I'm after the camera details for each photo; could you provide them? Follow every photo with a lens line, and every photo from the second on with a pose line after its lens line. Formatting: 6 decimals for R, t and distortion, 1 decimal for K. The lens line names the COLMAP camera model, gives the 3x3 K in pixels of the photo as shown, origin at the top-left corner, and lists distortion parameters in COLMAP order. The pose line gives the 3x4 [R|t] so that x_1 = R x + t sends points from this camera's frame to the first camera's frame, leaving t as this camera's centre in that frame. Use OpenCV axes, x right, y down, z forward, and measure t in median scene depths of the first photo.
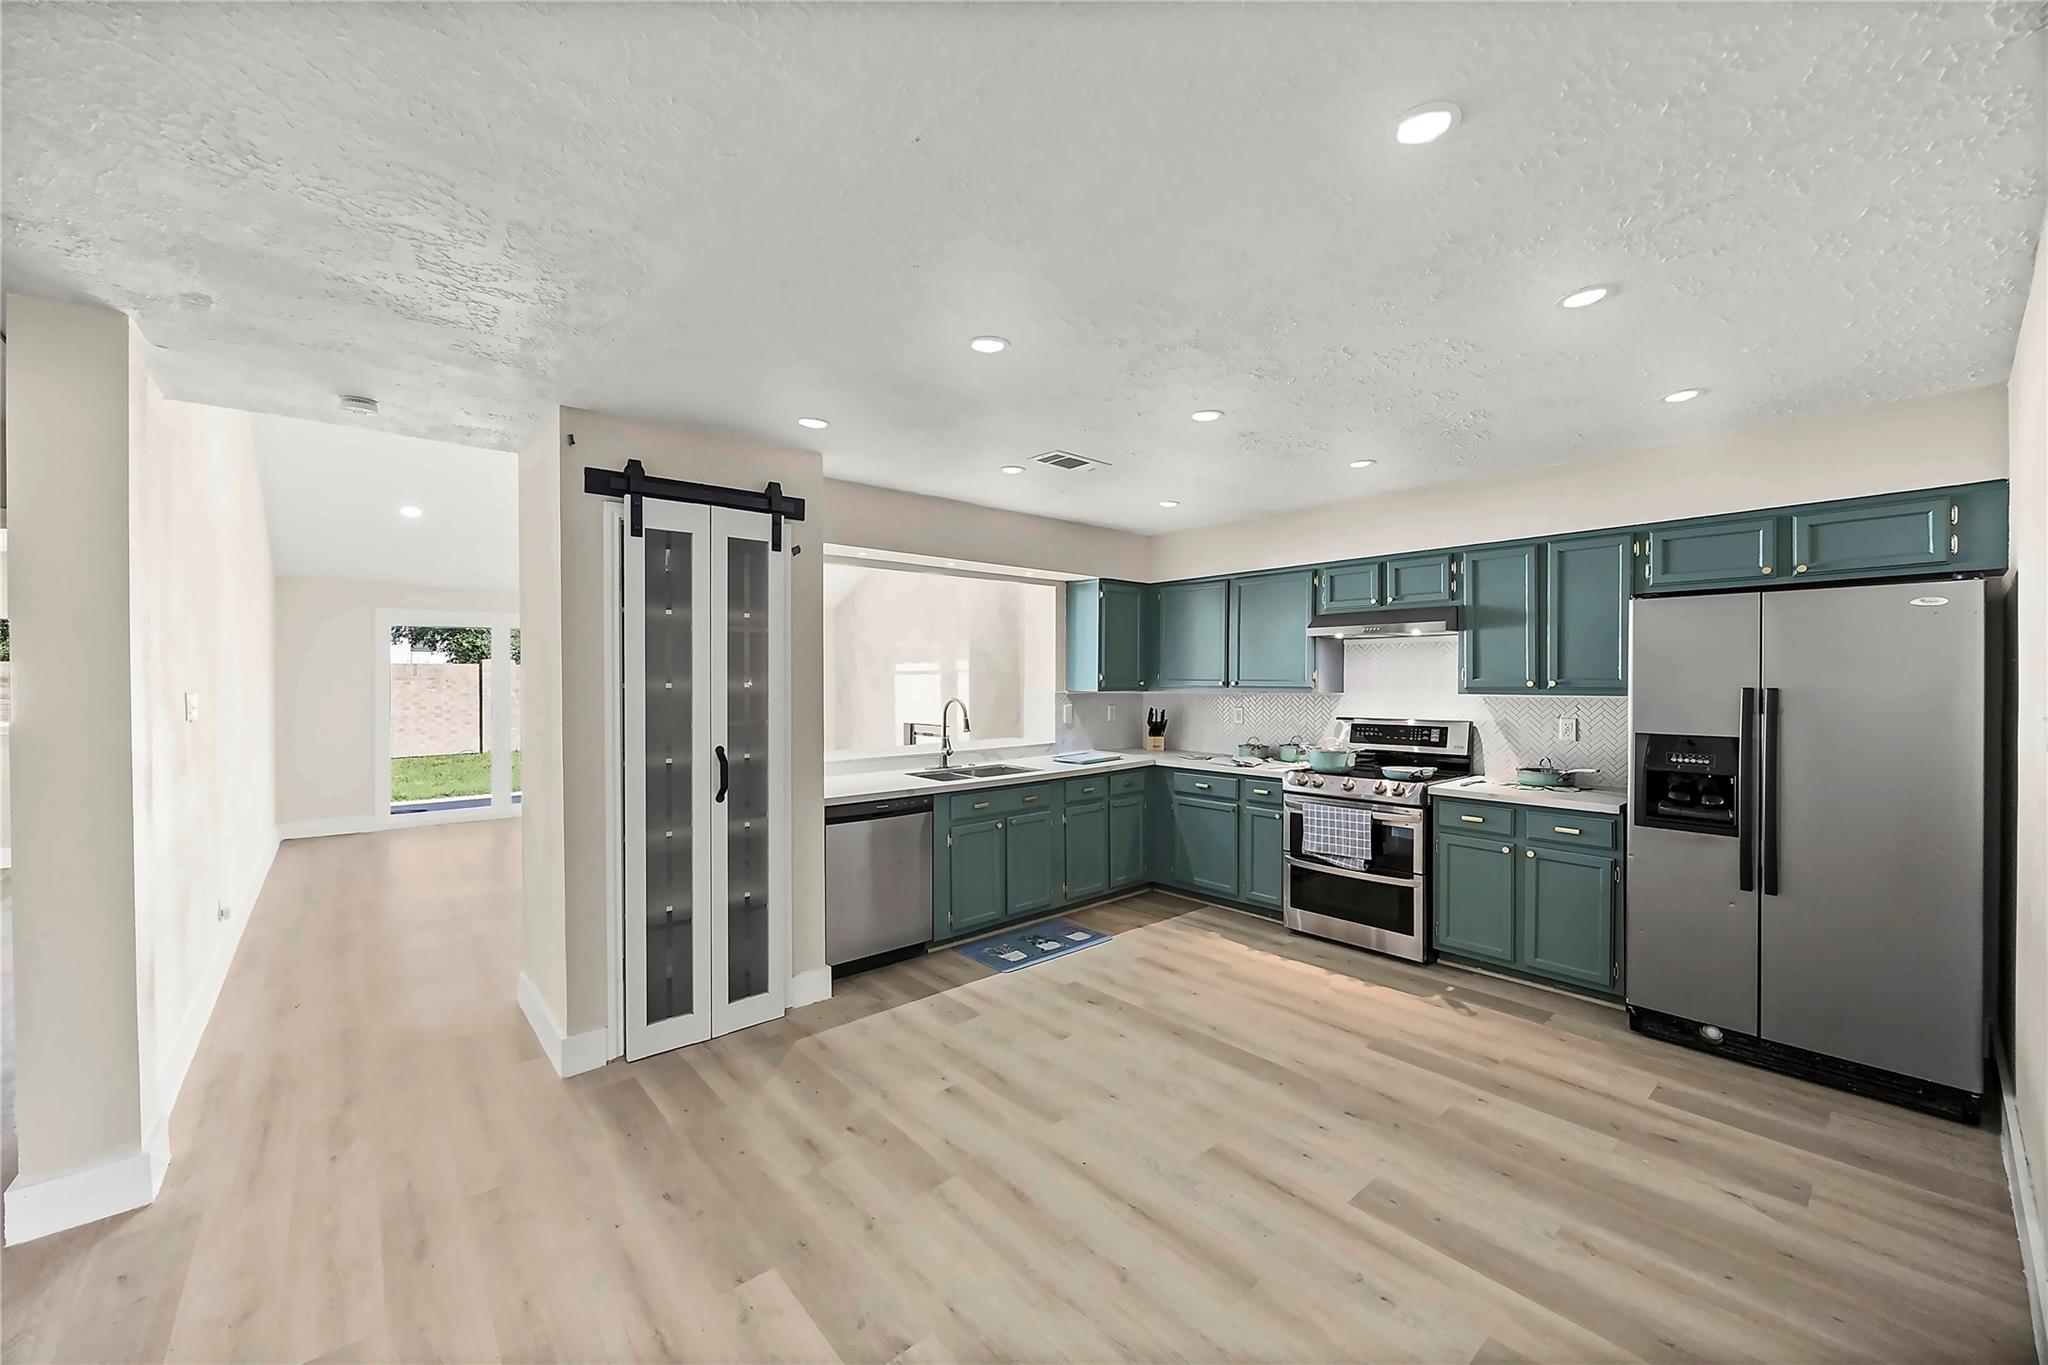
lens RADIAL K [[808.8, 0, 1042.4], [0, 808.8, 681.2], [0, 0, 1]] dist [-0.000349, 0.000163]
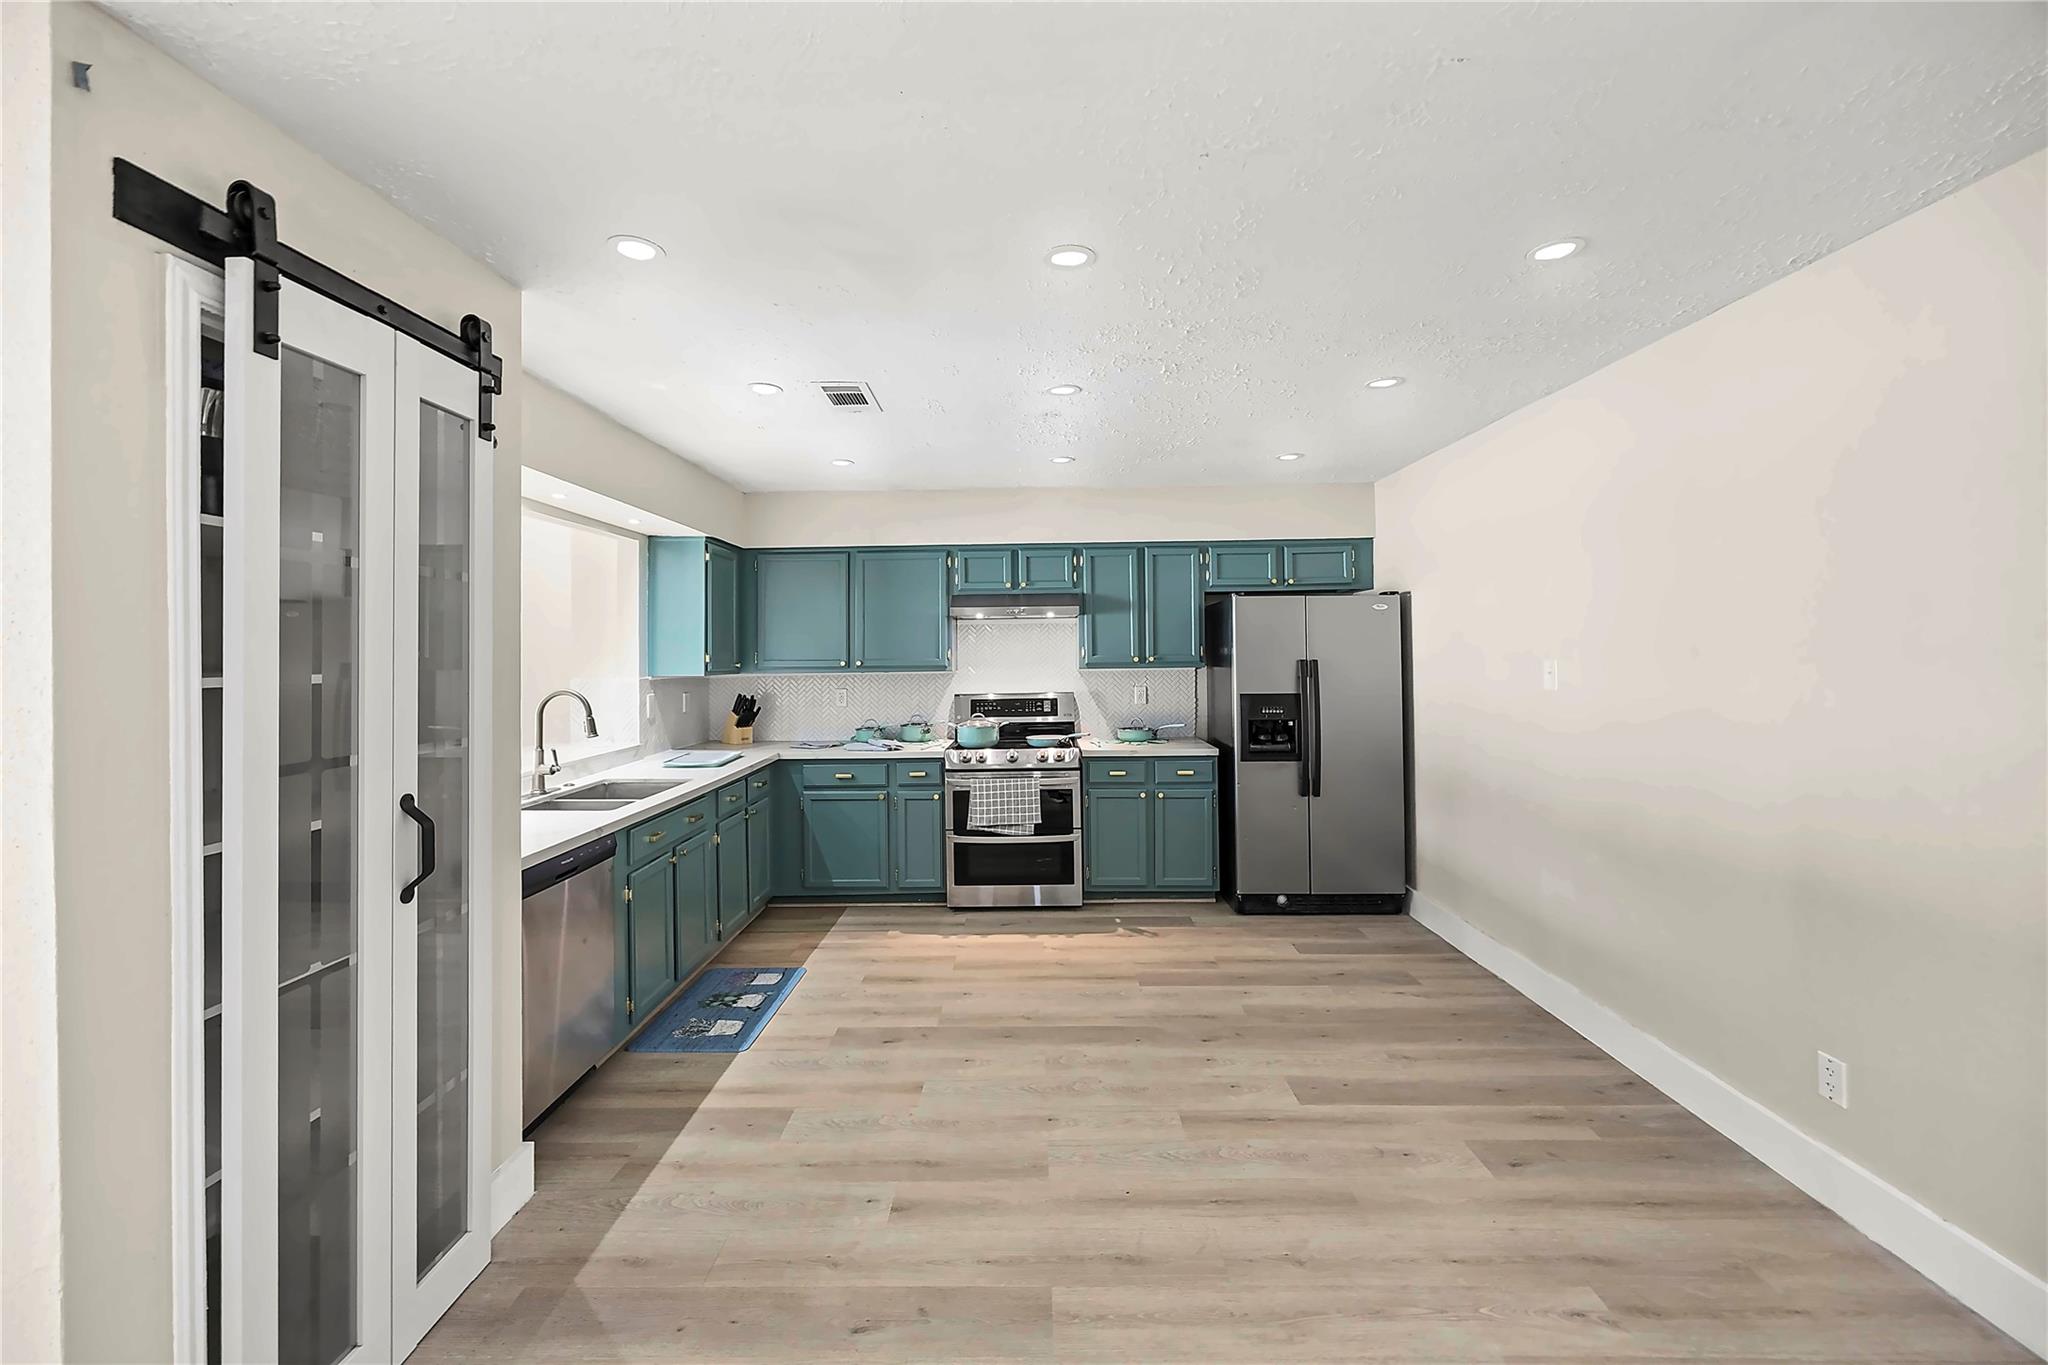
lens RADIAL K [[808.8, 0, 1049.4], [0, 808.8, 644.3], [0, 0, 1]] dist [-0.000349, 0.000163]
pose [[0.659951, 0.002917, 0.751303, -0.498454], [0.013289, 0.999791, -0.015554, -0.002609], [-0.751191, 0.020249, 0.659774, 0.331848]]
